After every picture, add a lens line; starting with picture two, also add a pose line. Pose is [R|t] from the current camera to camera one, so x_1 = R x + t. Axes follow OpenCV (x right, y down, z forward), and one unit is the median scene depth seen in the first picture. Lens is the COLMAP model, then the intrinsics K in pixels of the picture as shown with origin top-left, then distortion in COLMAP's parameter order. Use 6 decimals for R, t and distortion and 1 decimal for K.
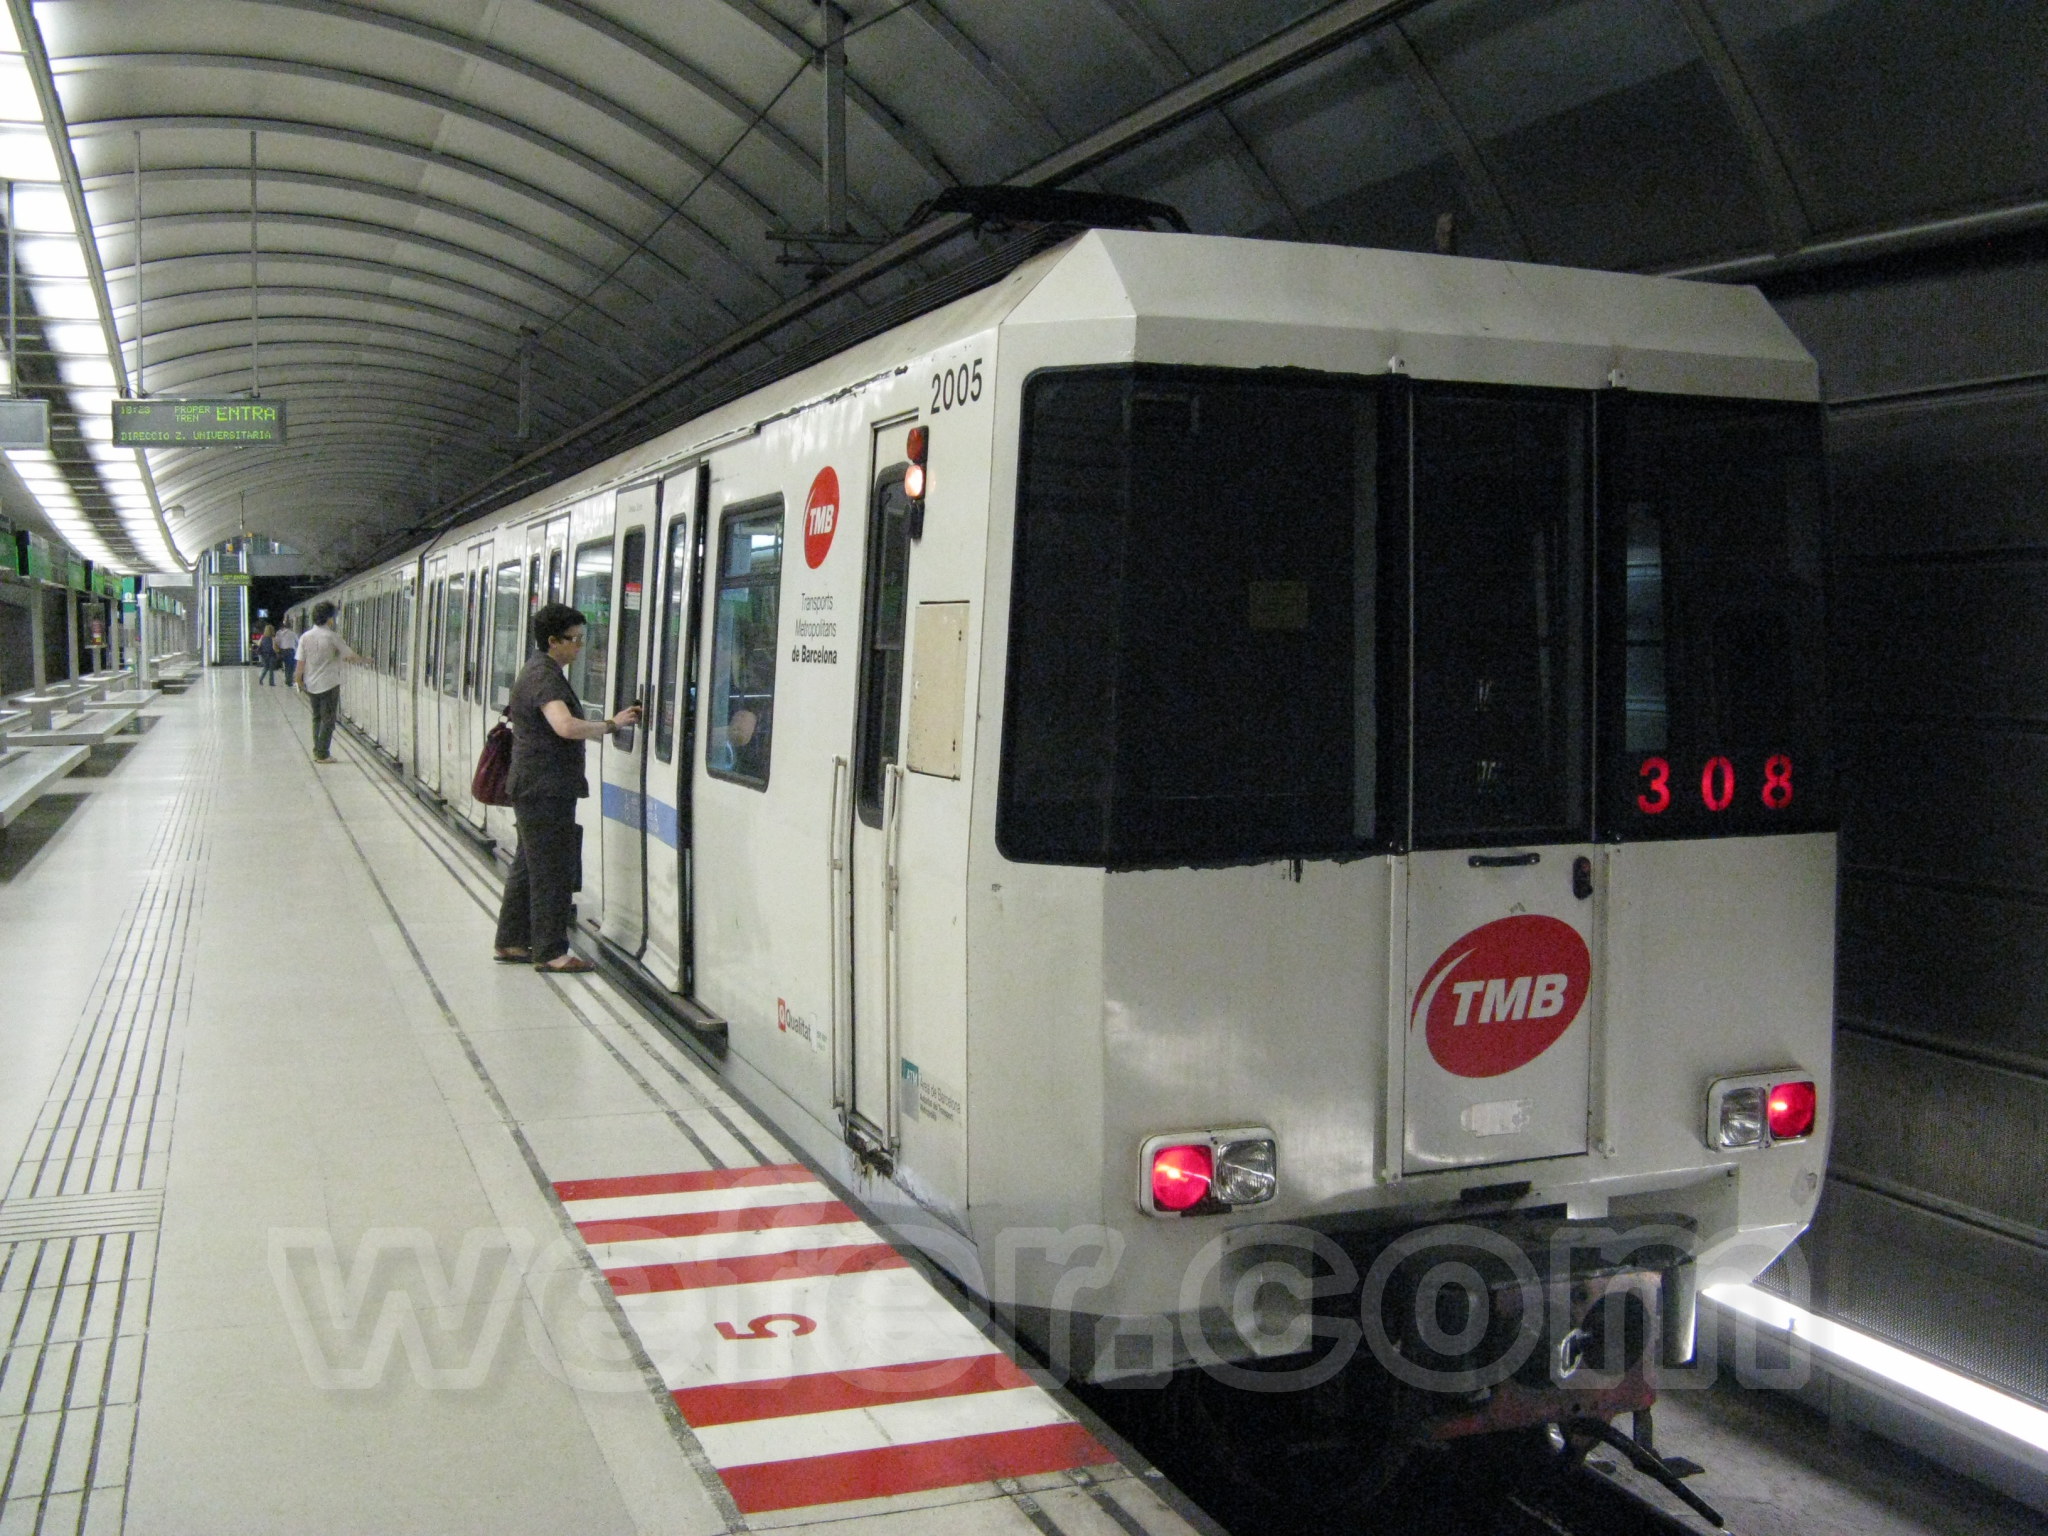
lens RADIAL K [[2115.5, 0, 1024.0], [0, 2115.5, 768.0], [0, 0, 1]] dist [-0.108235, -0.002898]
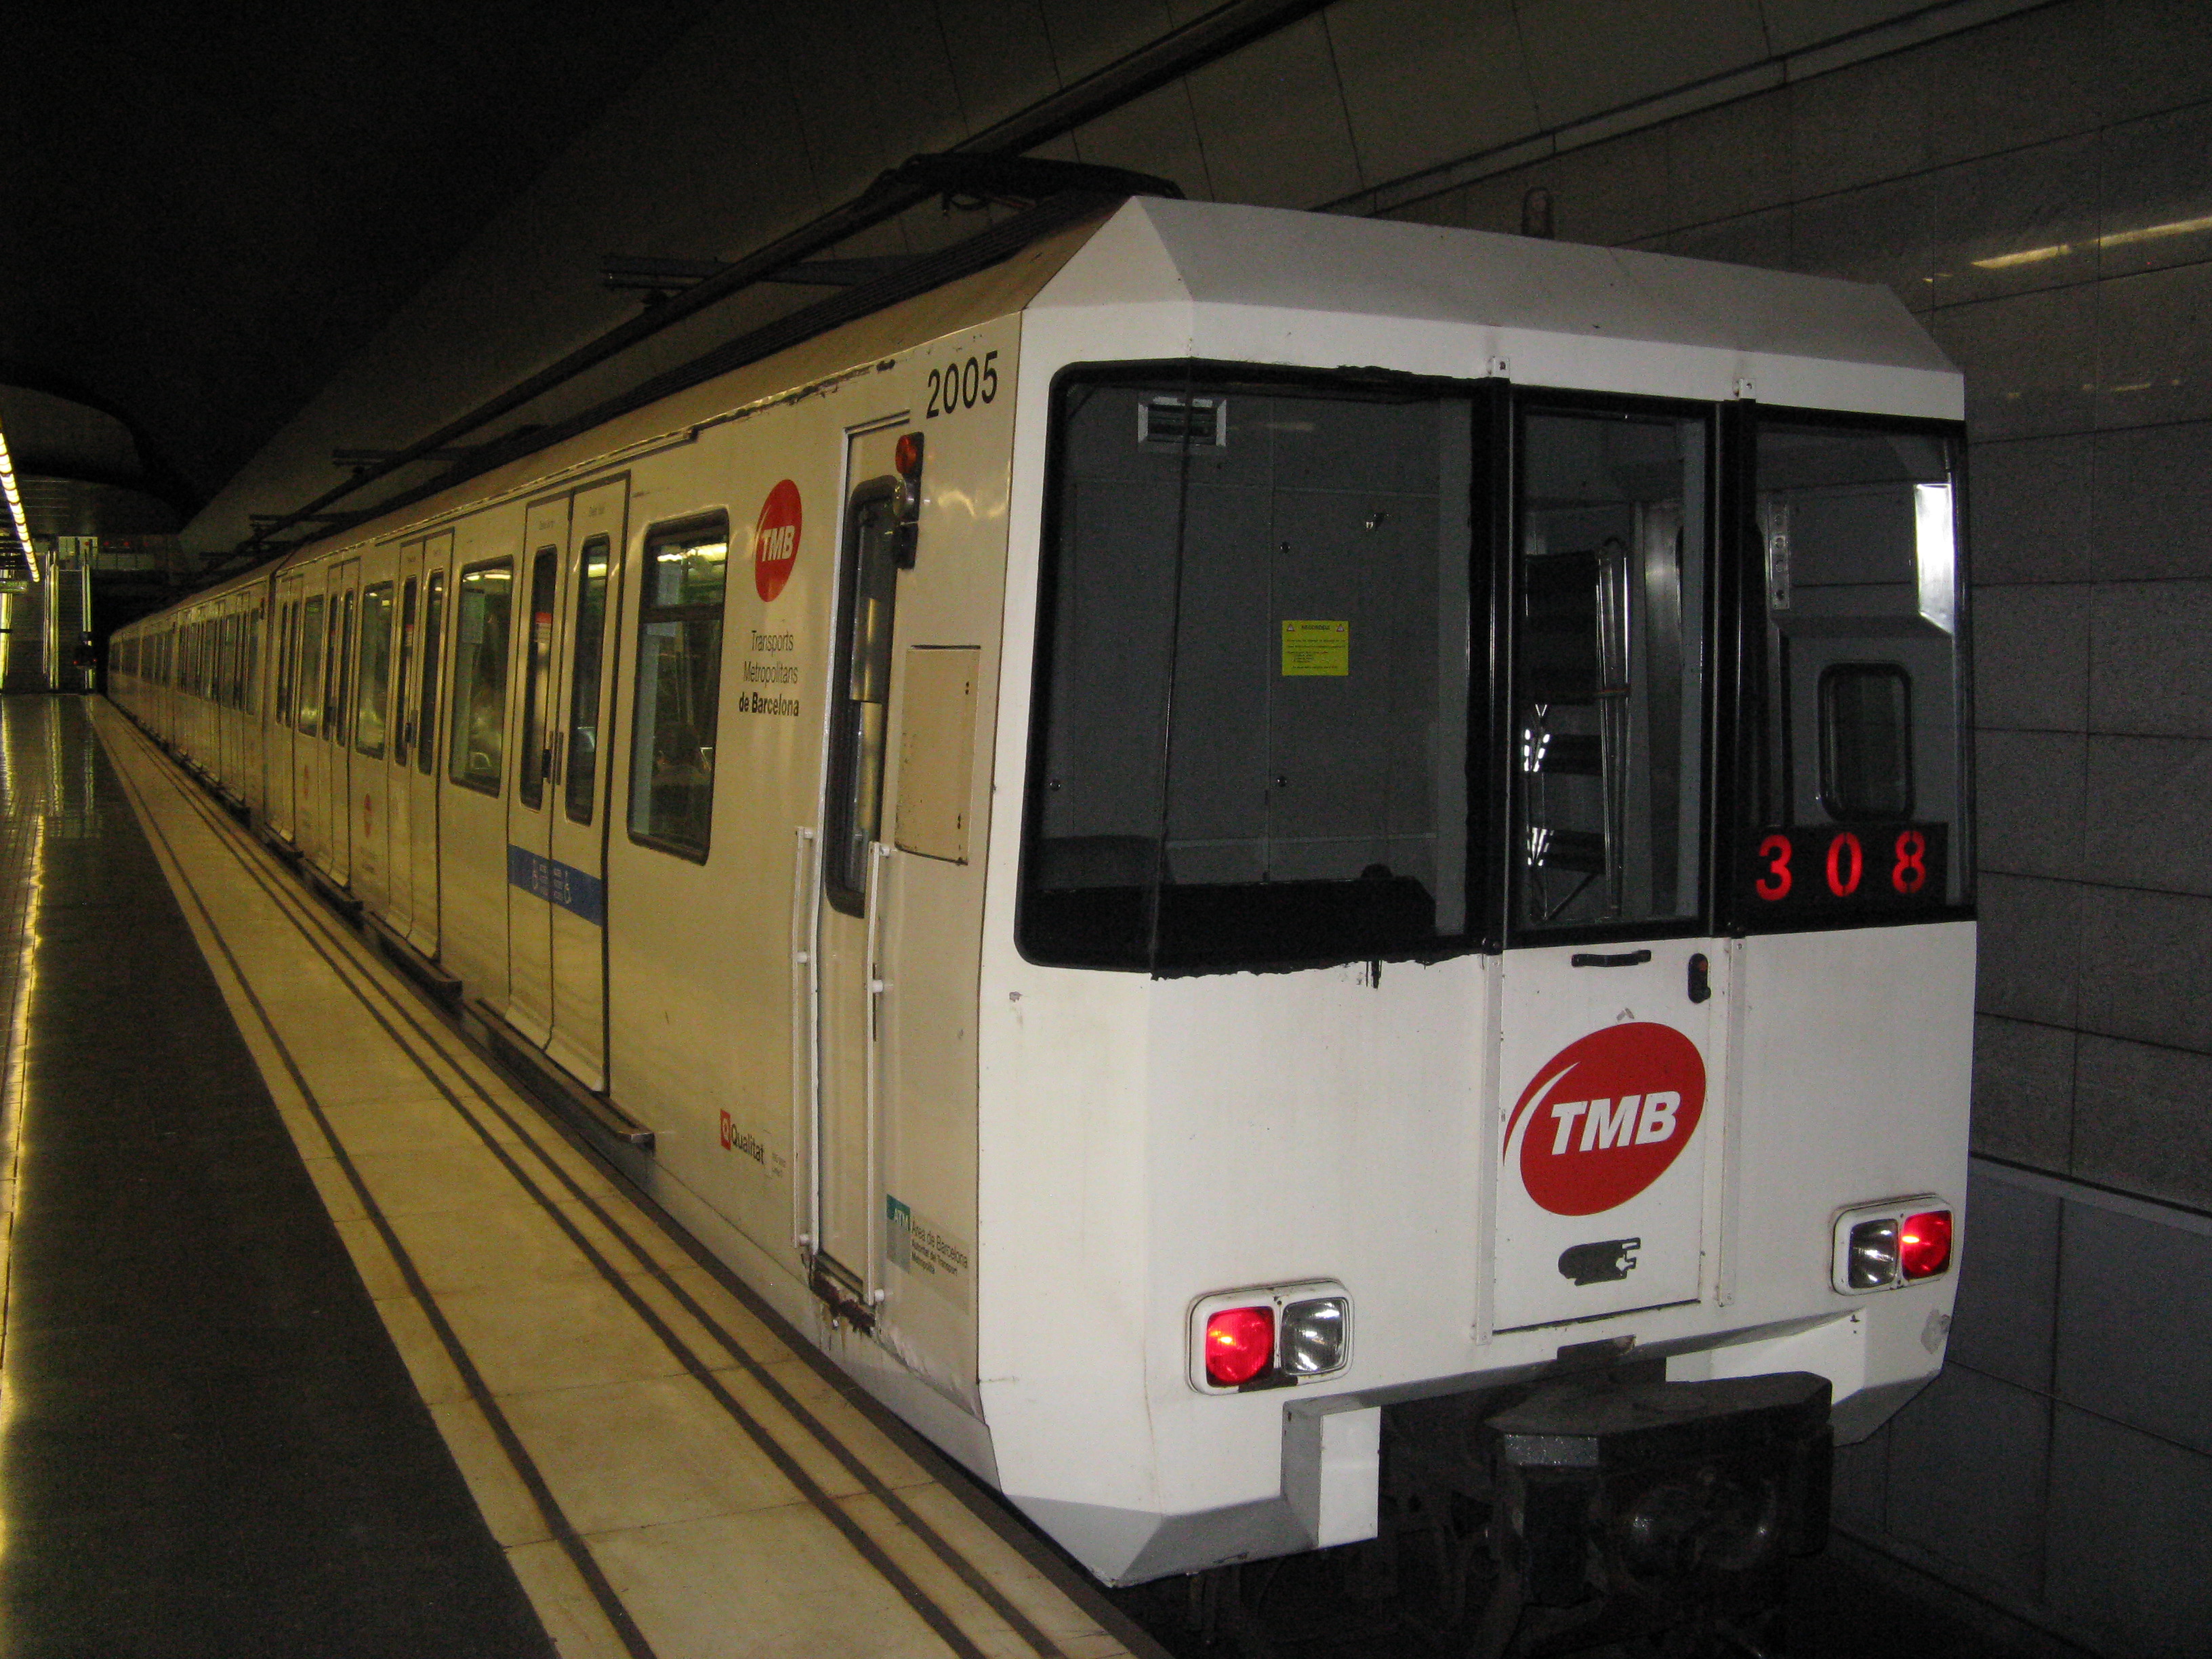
lens RADIAL K [[2284.9, 0, 1106.0], [0, 2284.9, 829.5], [0, 0, 1]] dist [-0.108235, -0.002898]
pose [[0.996958, 0.002159, 0.077909, -0.042983], [-0.002912, 0.999950, 0.009559, -0.015374], [-0.077884, -0.009757, 0.996915, 0.103841]]
